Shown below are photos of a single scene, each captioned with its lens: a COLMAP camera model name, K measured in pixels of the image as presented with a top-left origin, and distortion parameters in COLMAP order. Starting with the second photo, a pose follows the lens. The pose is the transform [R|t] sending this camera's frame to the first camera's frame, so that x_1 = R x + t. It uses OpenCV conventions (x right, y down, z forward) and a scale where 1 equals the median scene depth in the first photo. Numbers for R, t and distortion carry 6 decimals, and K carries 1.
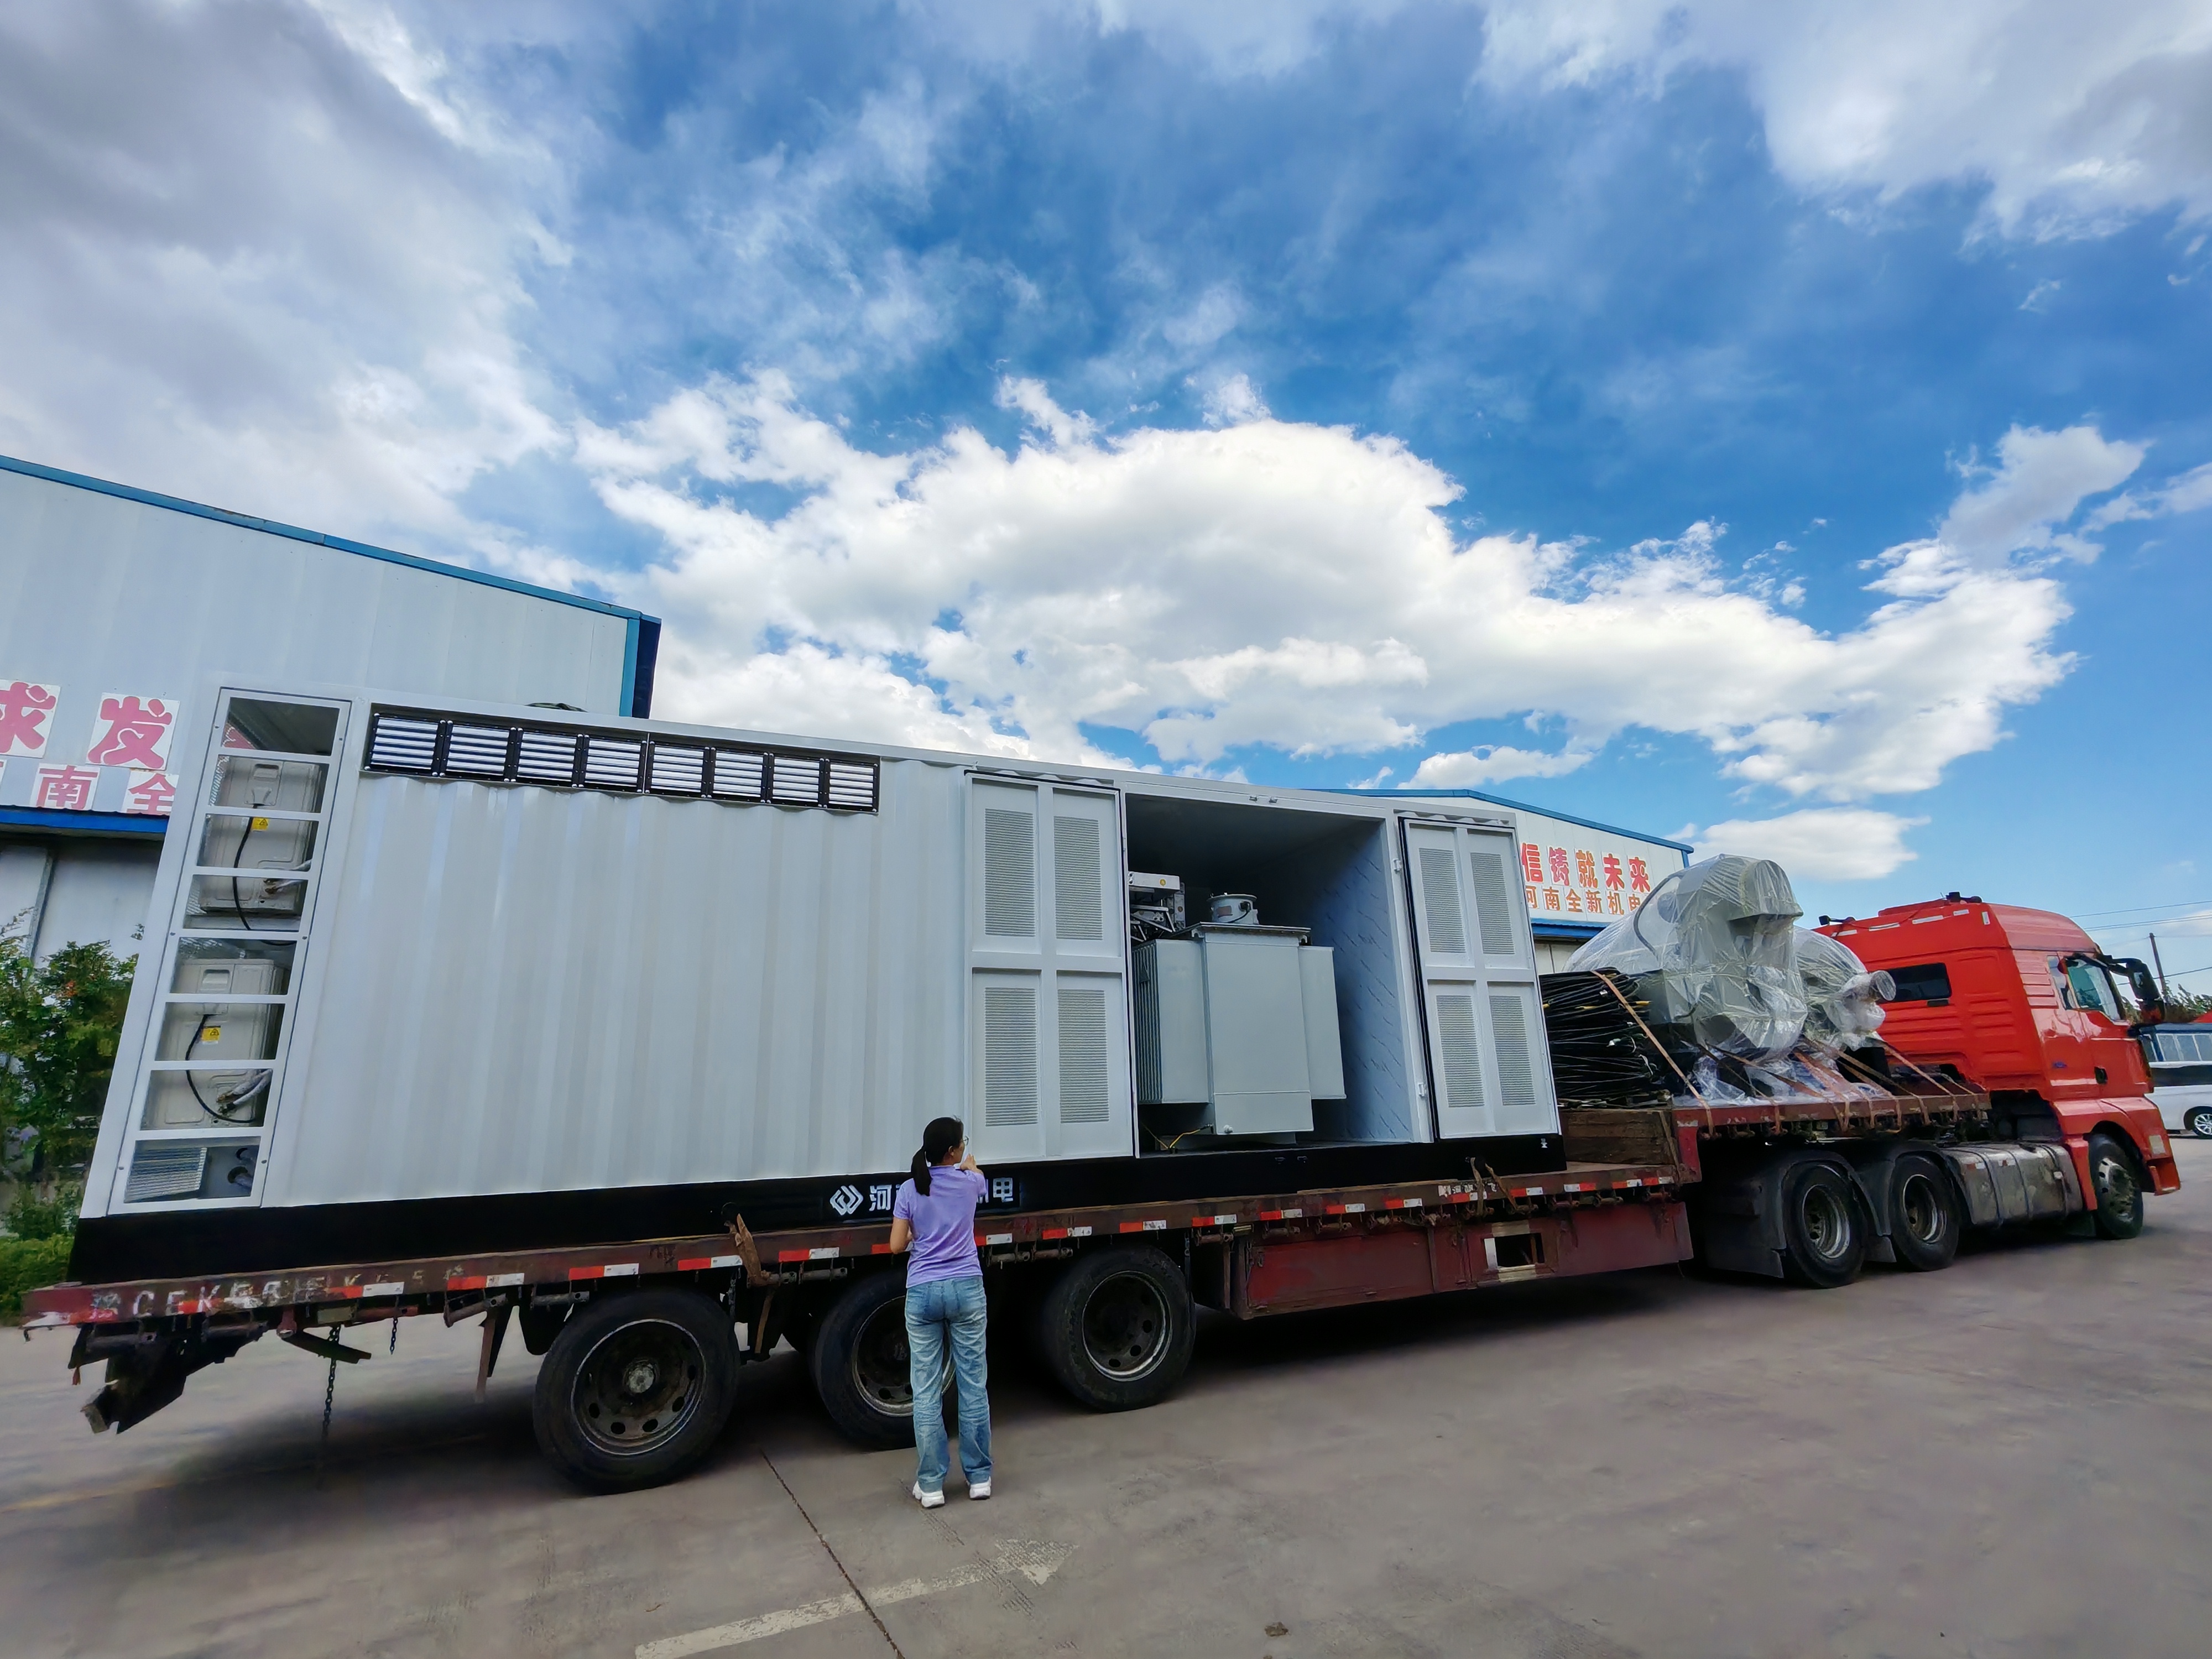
lens RADIAL K [[1025.6, 0, 1102.8], [0, 1025.6, 822.7], [0, 0, 1]] dist [-0.001839, 0.000369]
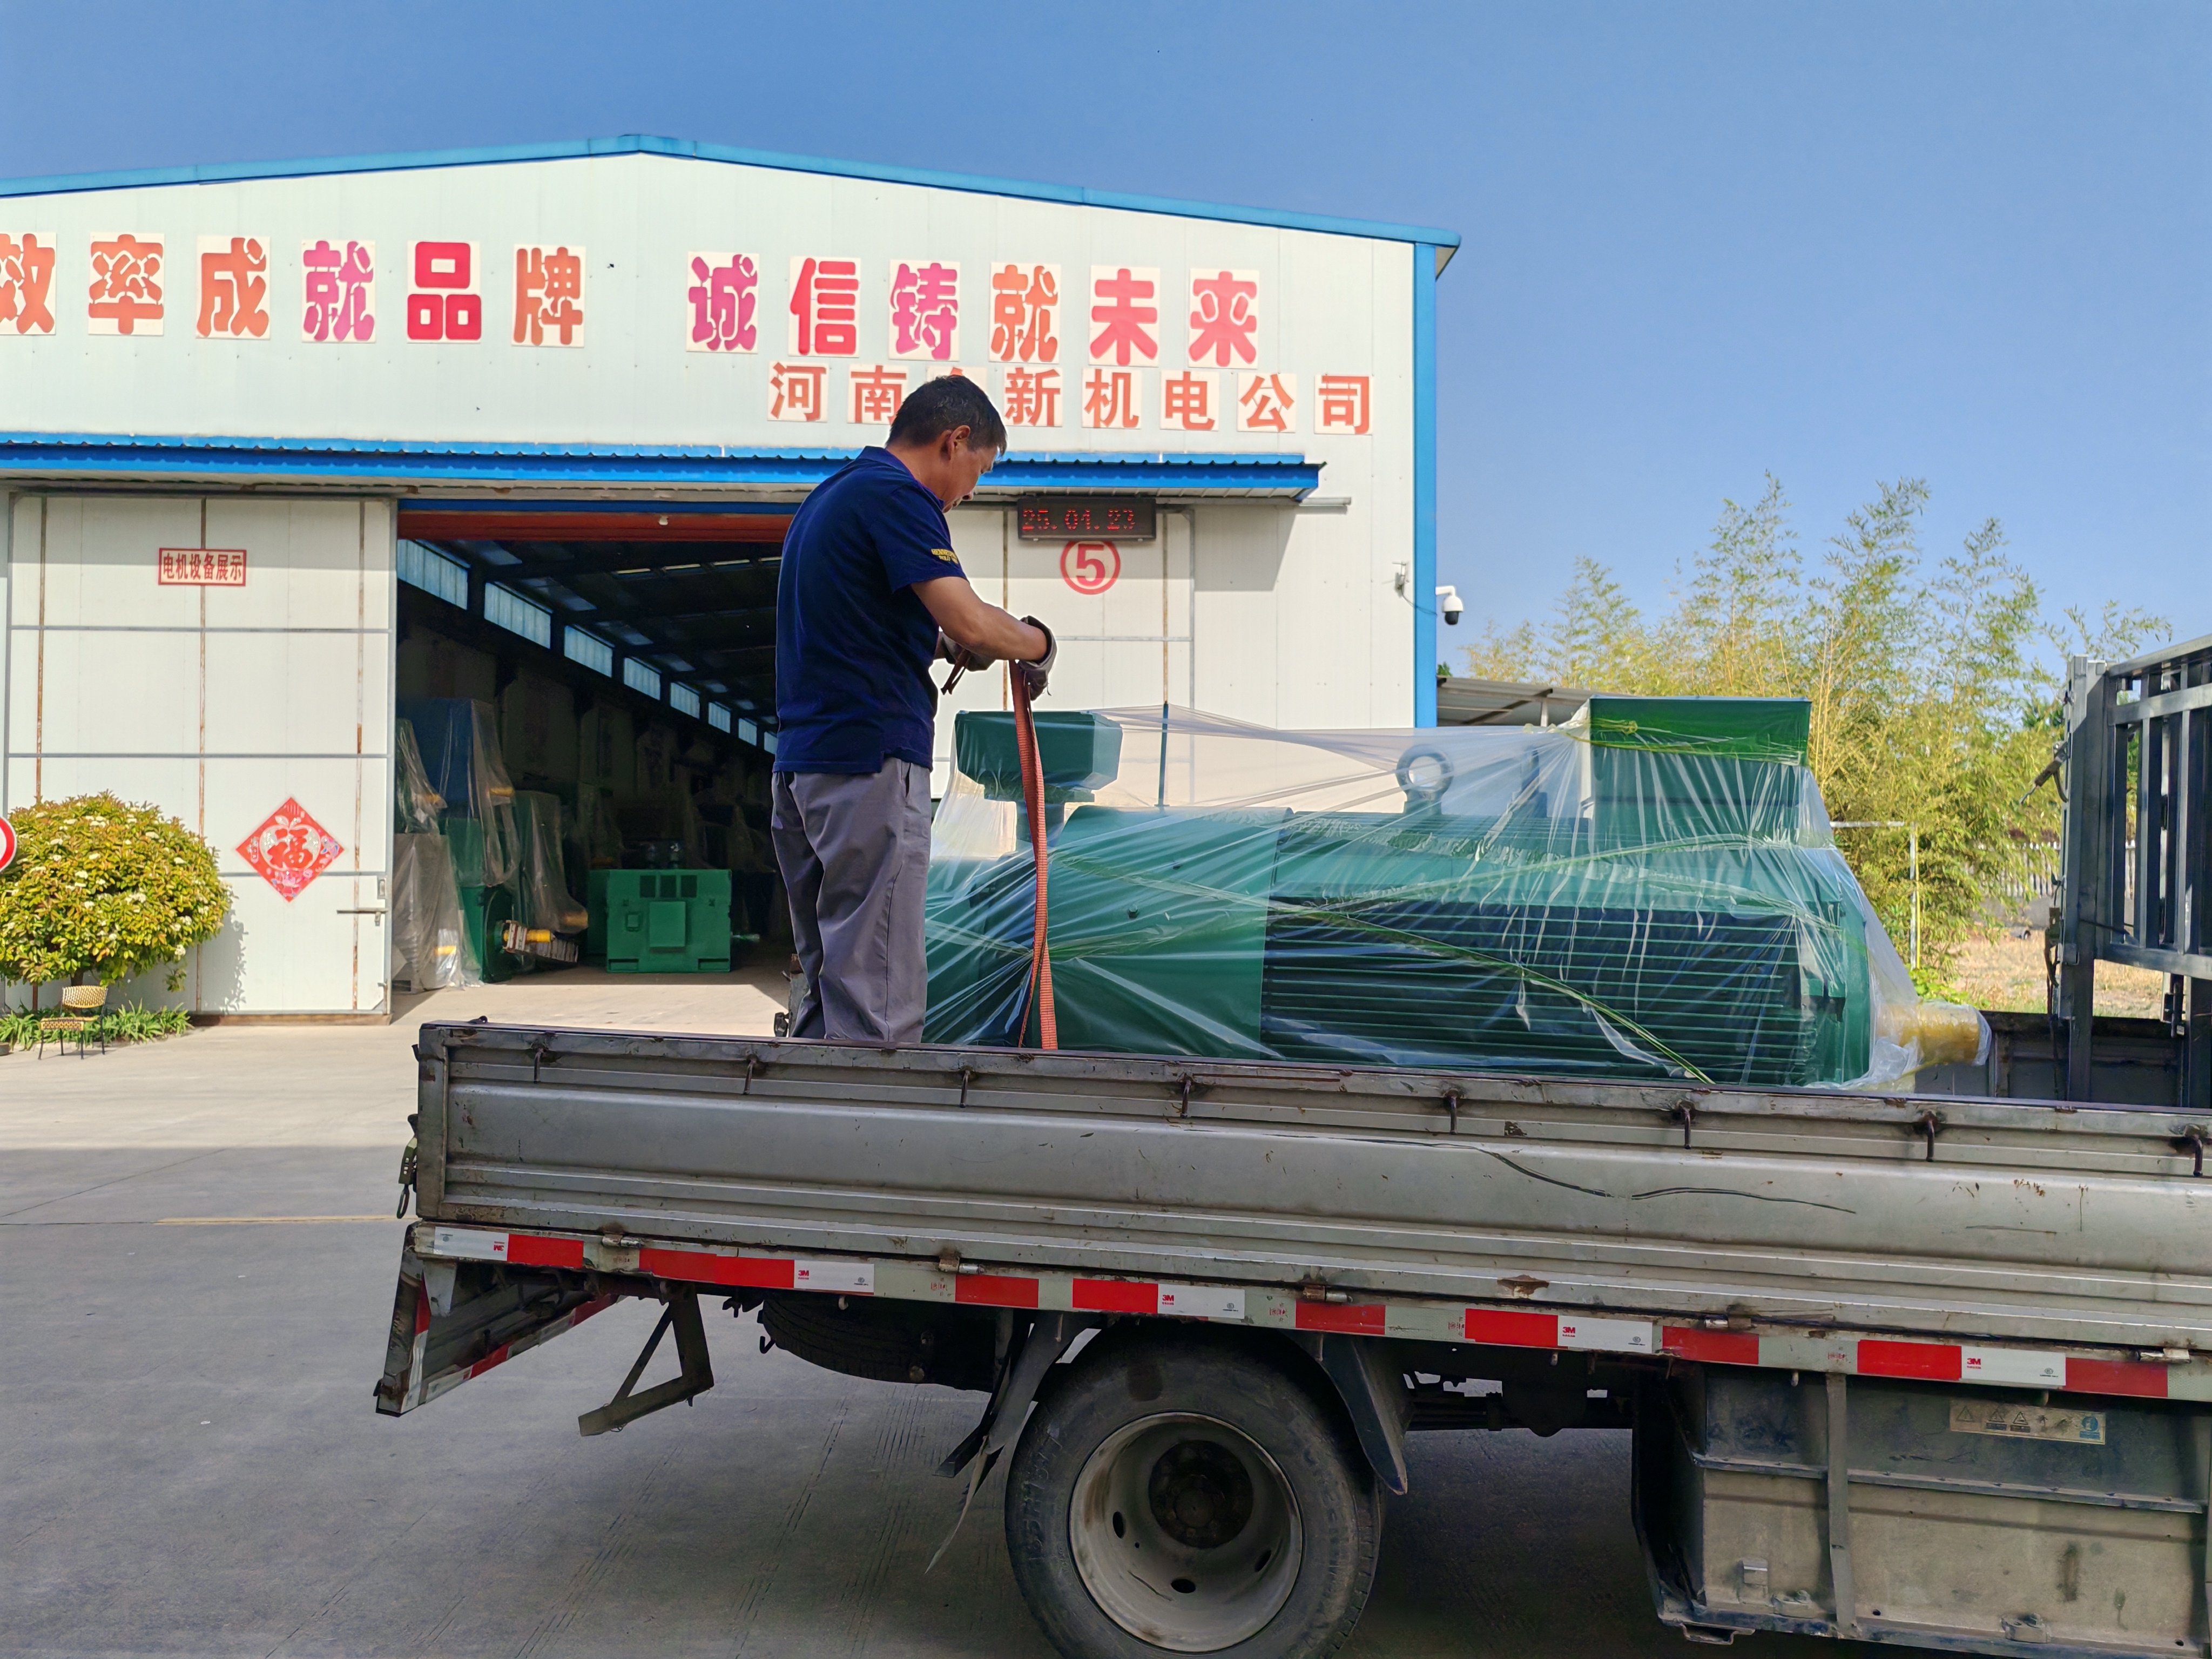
lens RADIAL K [[1712.6, 0, 1071.8], [0, 1712.6, 836.6], [0, 0, 1]] dist [0.001460, 0.041214]
pose [[0.917107, 0.021994, -0.398035, 0.765080], [0.072535, 0.972602, 0.220870, 0.097446], [0.391987, -0.231433, 0.890385, 0.384668]]
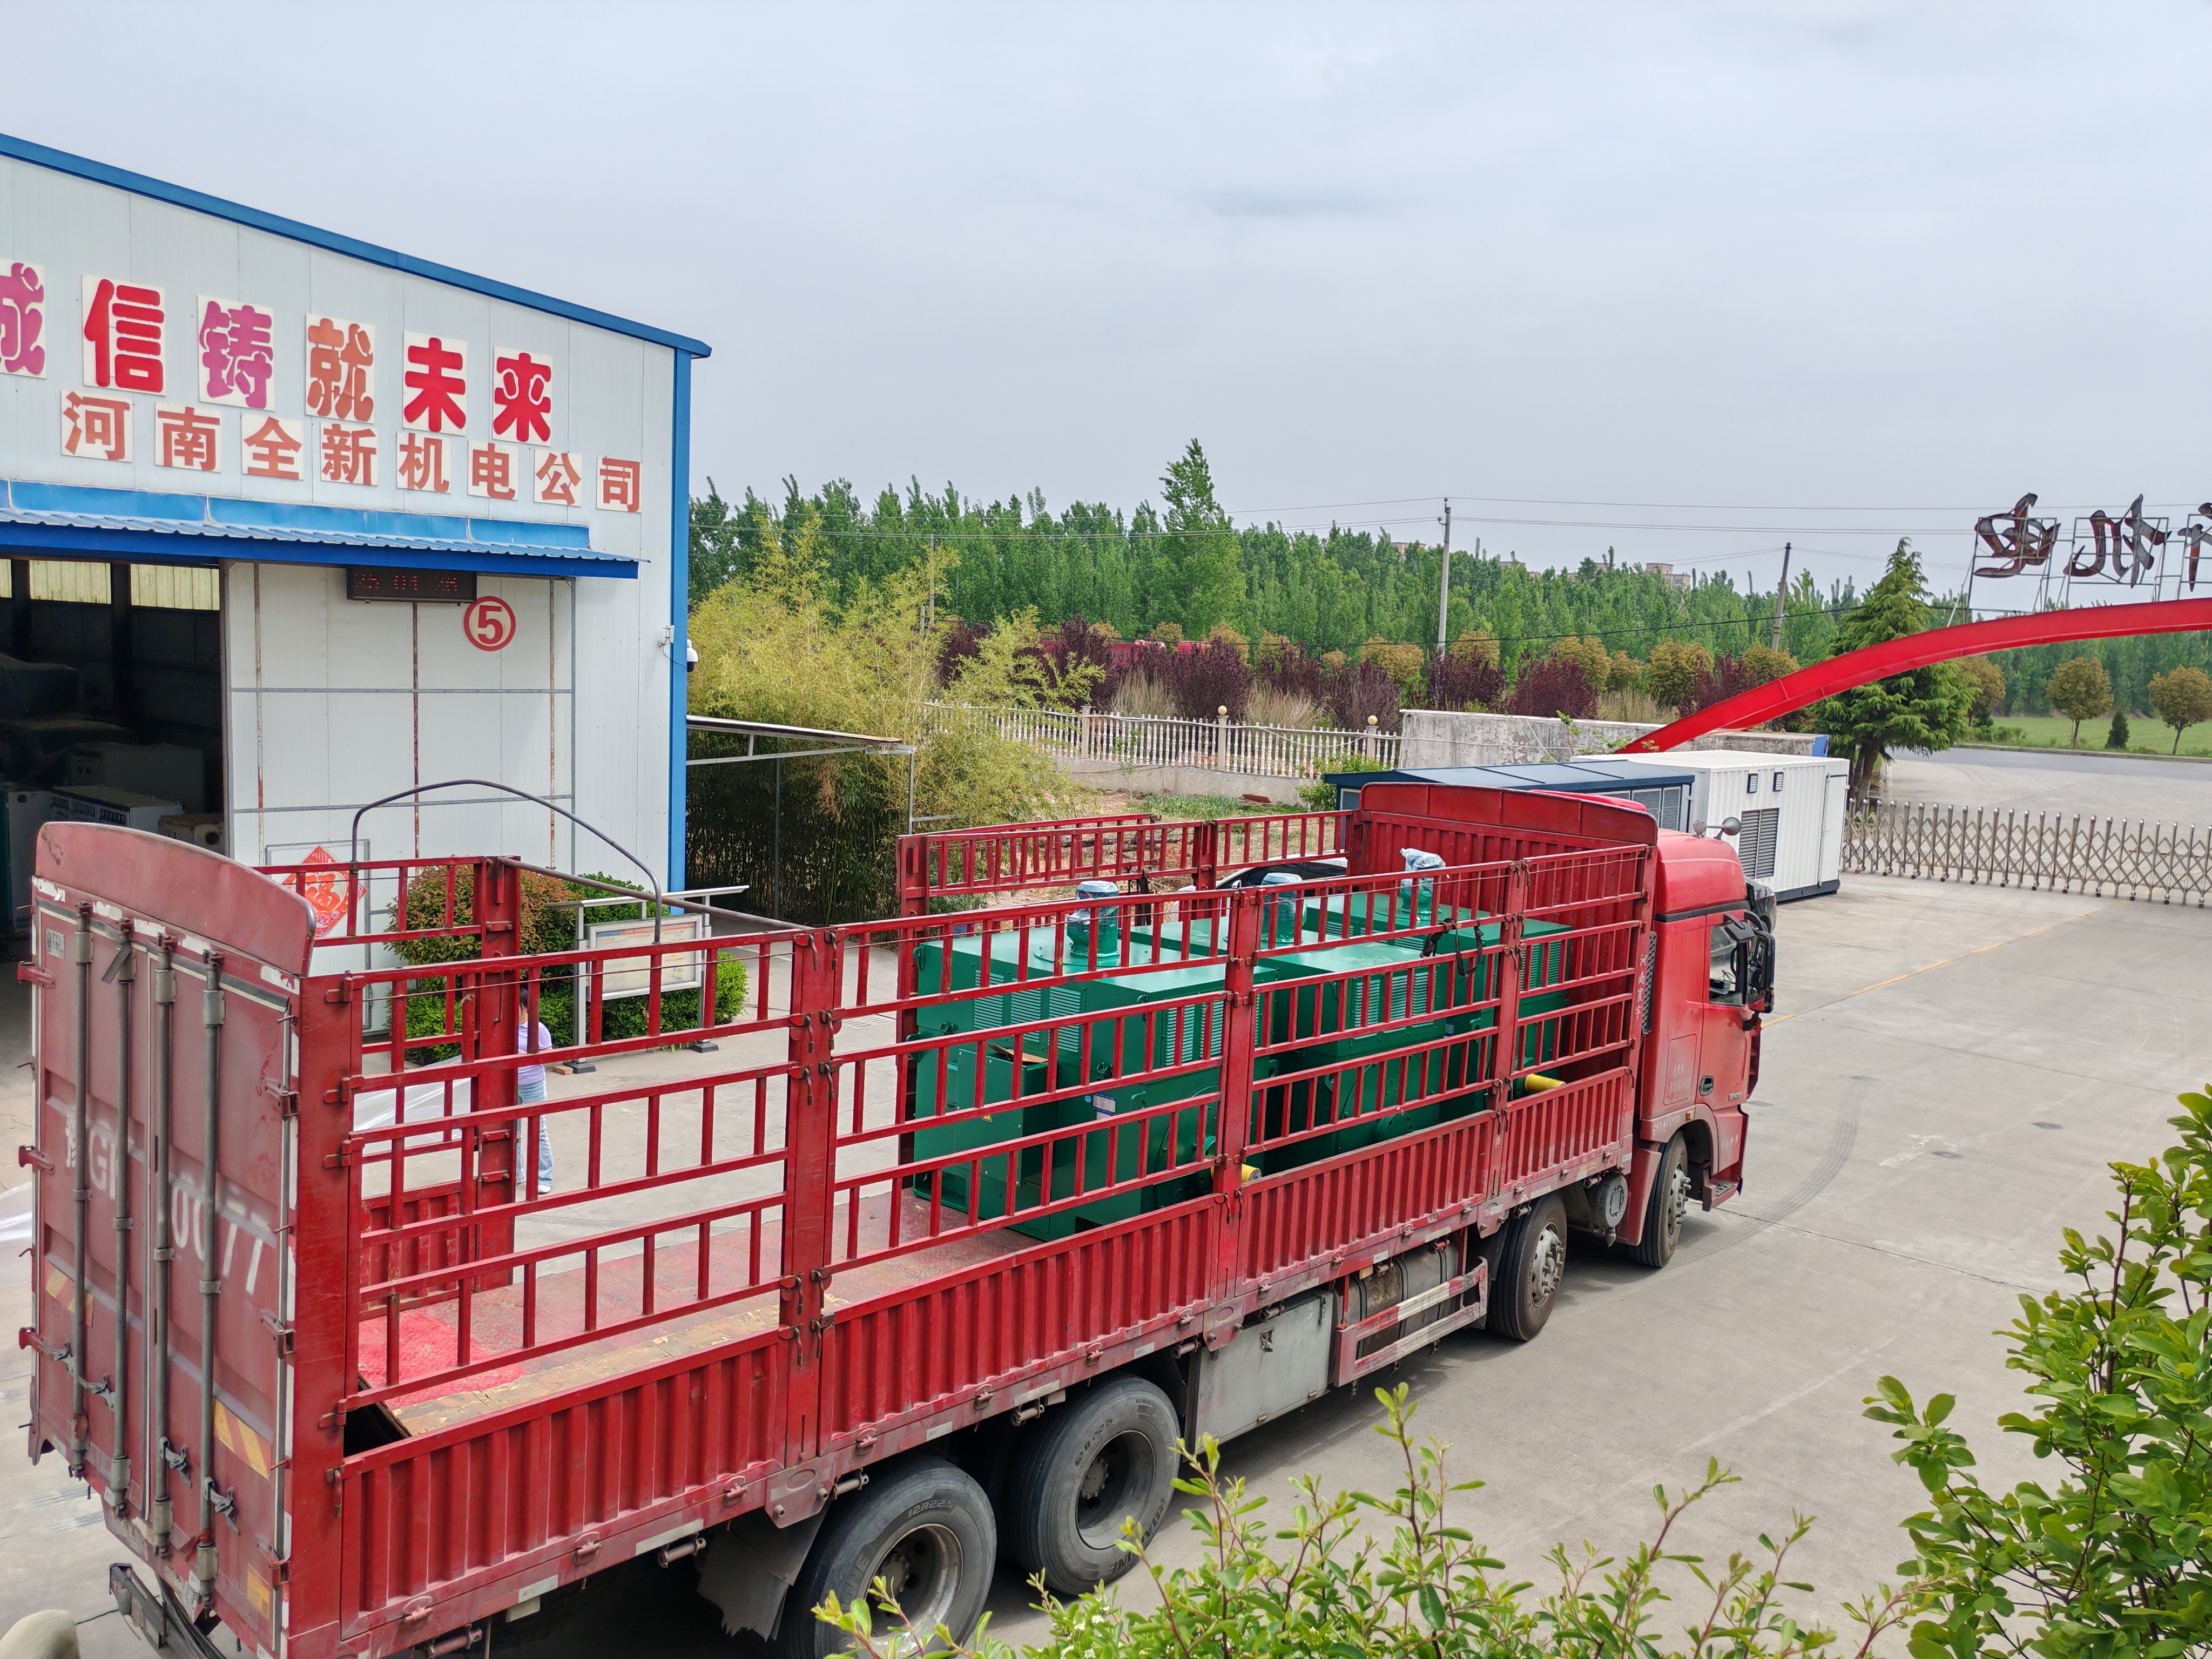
lens RADIAL K [[1732.8, 0, 1096.5], [0, 1732.8, 818.4], [0, 0, 1]] dist [0.004926, 0.044783]
pose [[0.935752, 0.040053, 0.350378, 0.525492], [-0.168614, 0.923424, 0.344756, -0.079022], [-0.309739, -0.381685, 0.870849, 0.252497]]
